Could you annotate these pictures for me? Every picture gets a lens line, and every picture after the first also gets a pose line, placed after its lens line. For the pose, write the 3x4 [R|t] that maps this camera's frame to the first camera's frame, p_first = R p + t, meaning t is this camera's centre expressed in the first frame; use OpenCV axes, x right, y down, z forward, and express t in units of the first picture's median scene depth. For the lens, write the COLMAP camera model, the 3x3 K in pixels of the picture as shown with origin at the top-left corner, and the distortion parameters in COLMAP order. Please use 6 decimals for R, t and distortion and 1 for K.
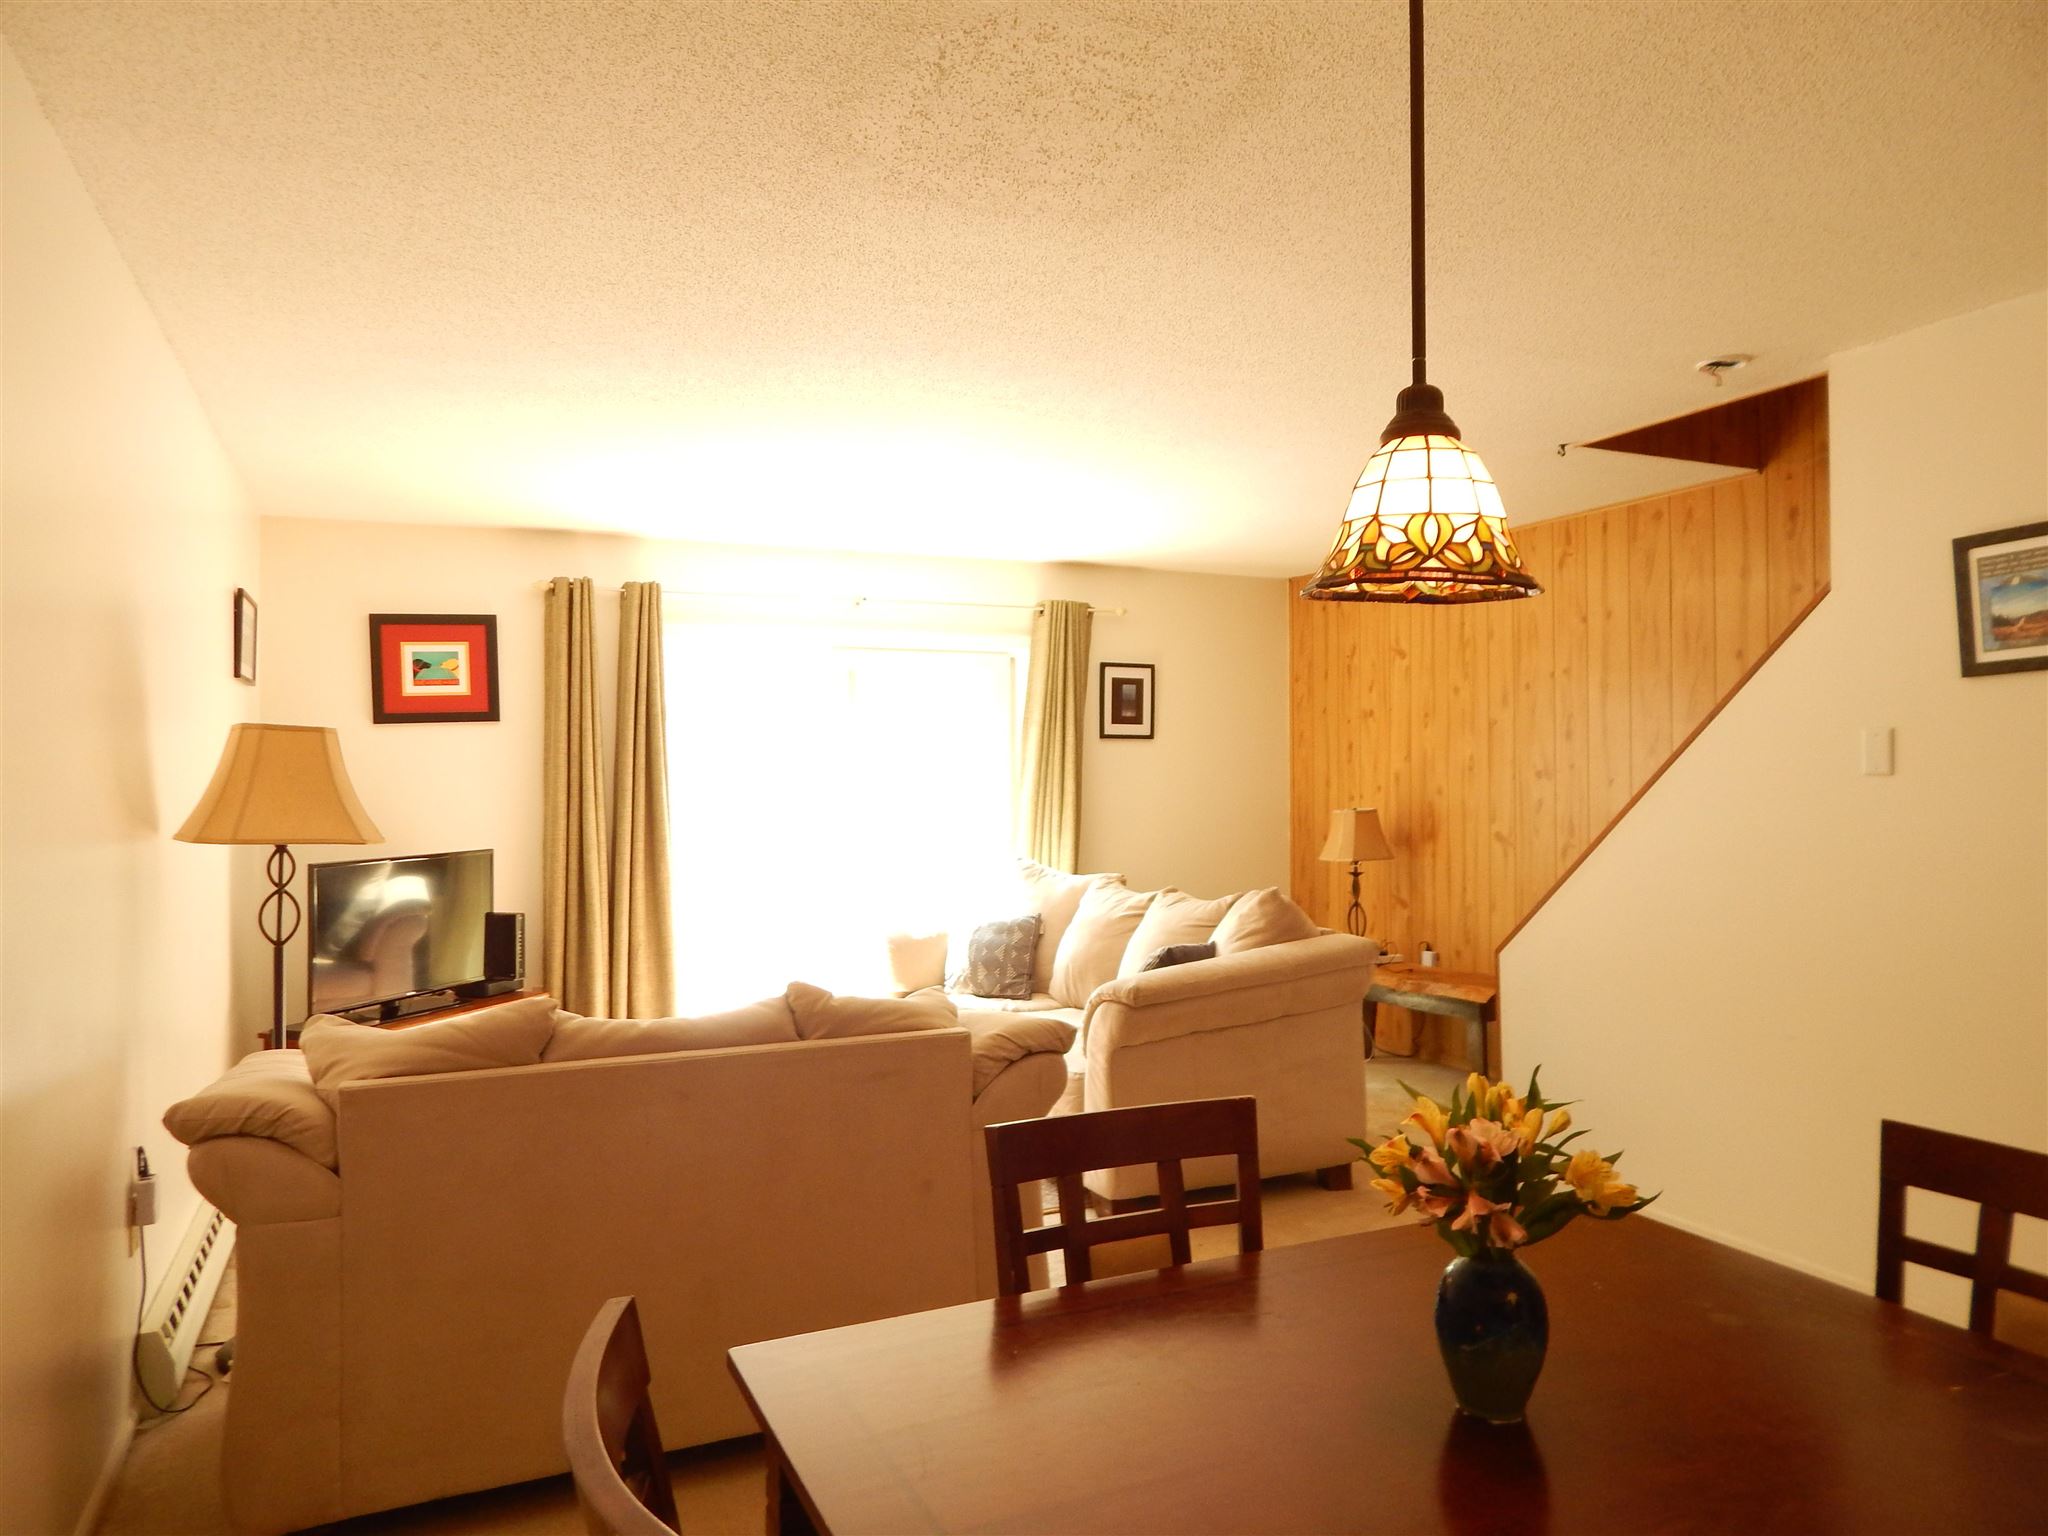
lens RADIAL K [[1359.2, 0, 1024.1], [0, 1359.2, 743.3], [0, 0, 1]] dist [0.000372, -0.005050]
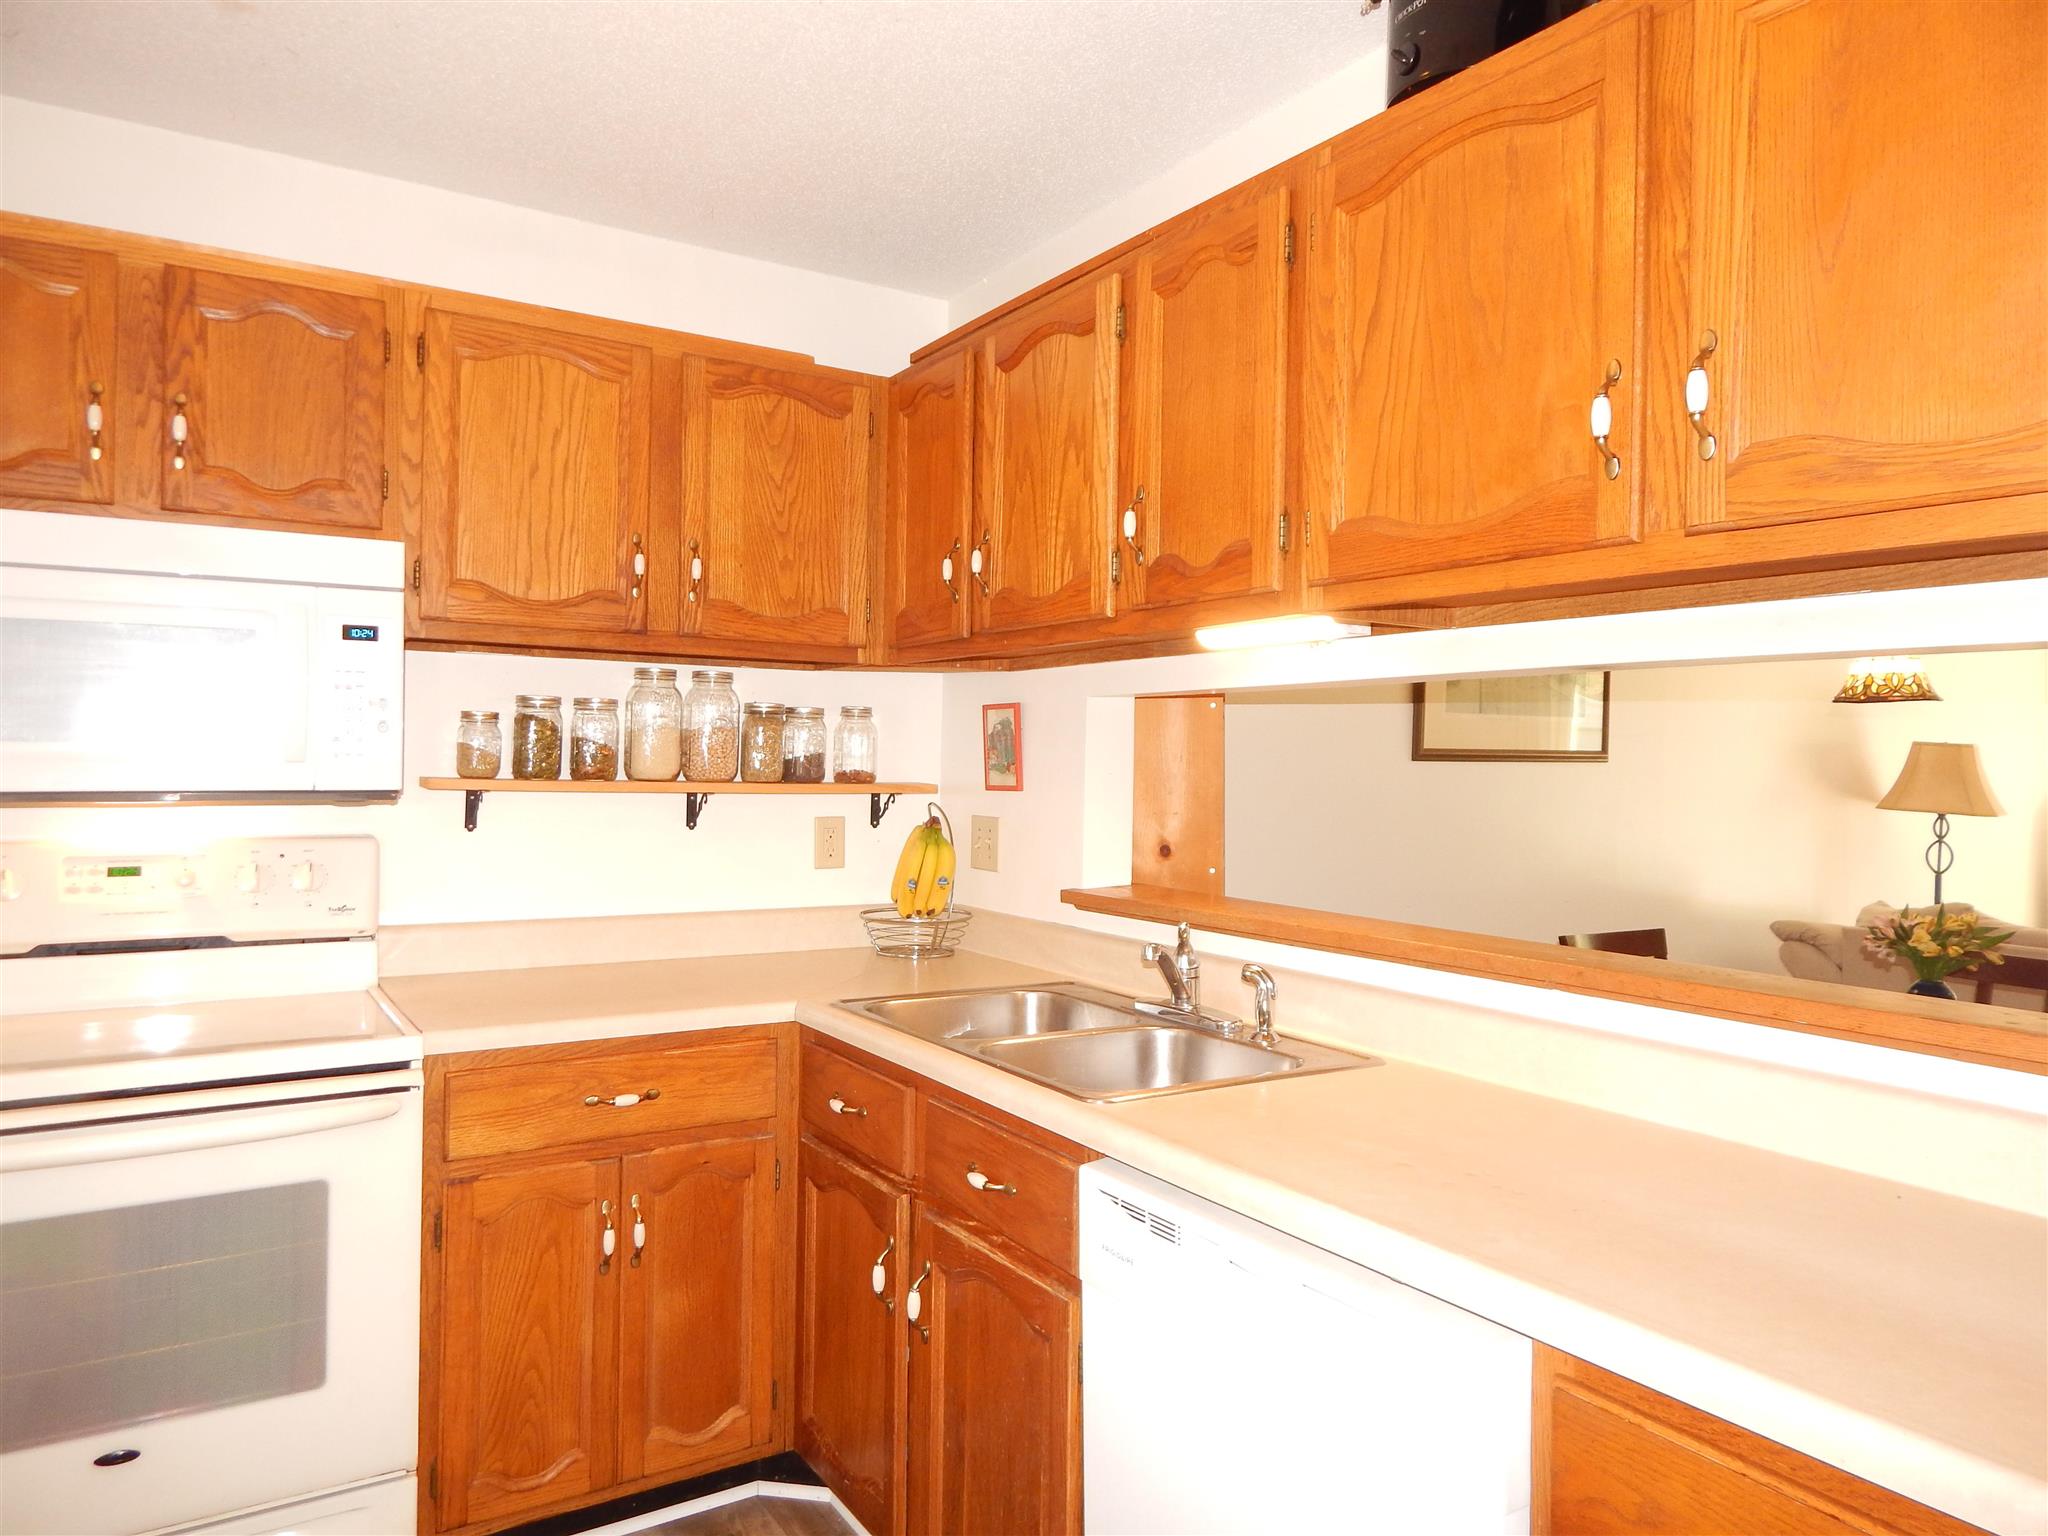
lens RADIAL K [[1354.6, 0, 1017.6], [0, 1354.6, 749.3], [0, 0, 1]] dist [0.006953, -0.008437]
pose [[0.125200, 0.003376, -0.992126, 0.551021], [0.001259, 0.999993, 0.003562, -0.007062], [0.992131, -0.001695, 0.125195, -0.190145]]
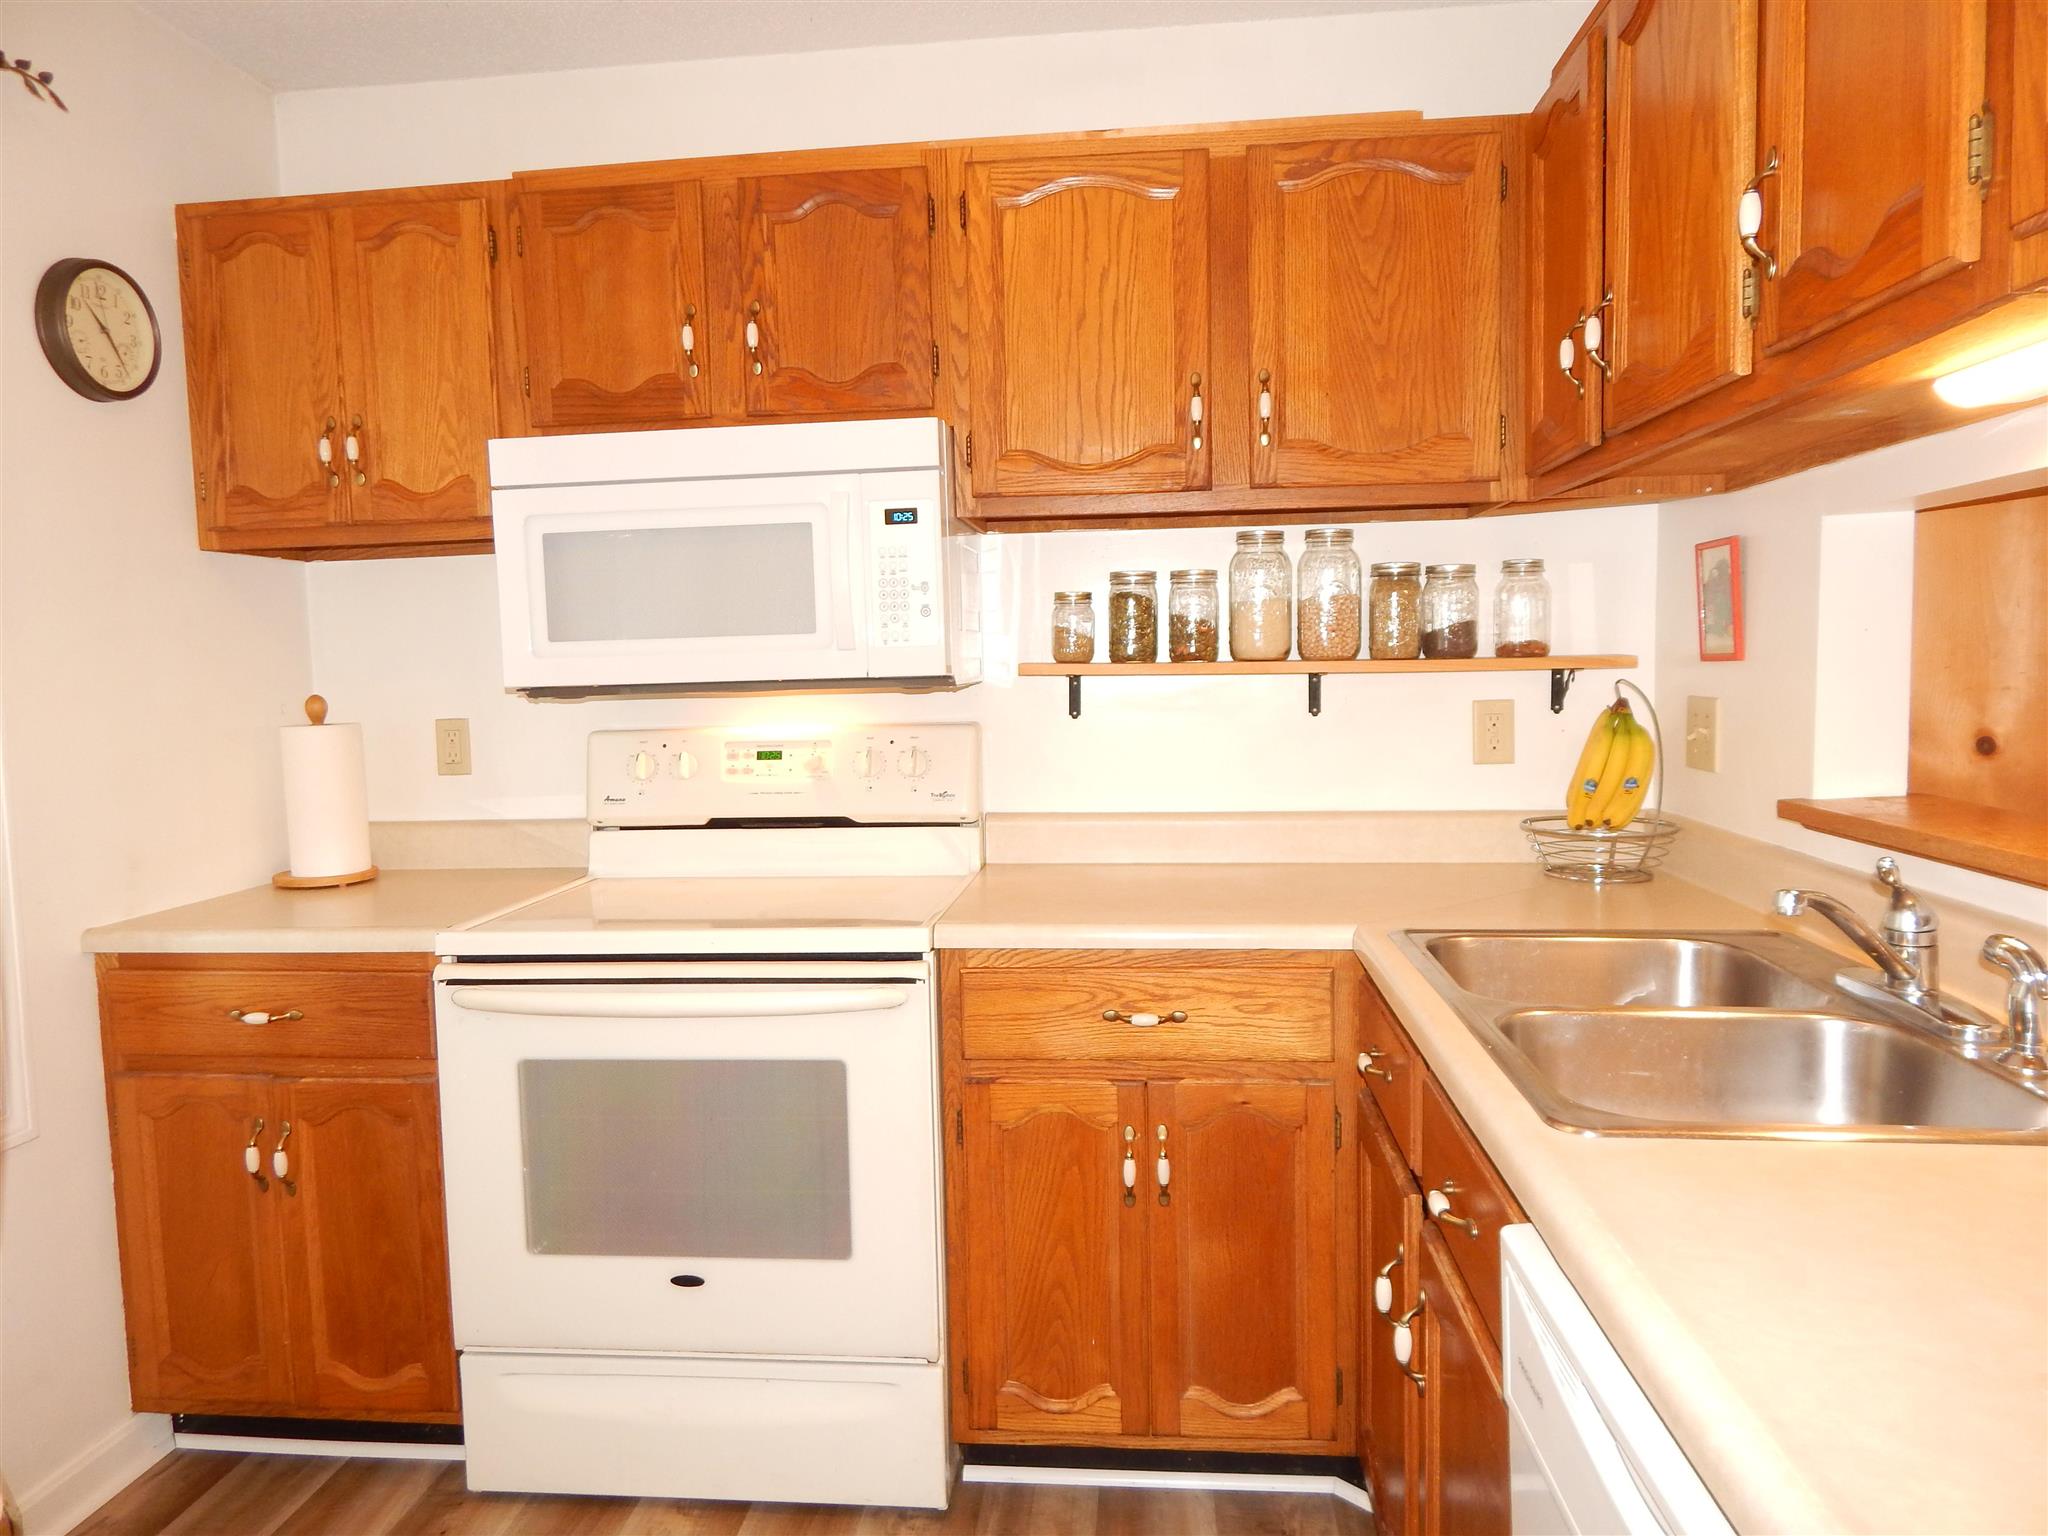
lens RADIAL K [[1350.4, 0, 1022.1], [0, 1350.4, 751.7], [0, 0, 1]] dist [0.005308, -0.003548]
pose [[-0.507694, 0.080973, -0.857724, 0.453428], [0.041685, 0.996716, 0.069421, 0.002097], [0.860528, -0.000510, -0.509402, -0.103013]]
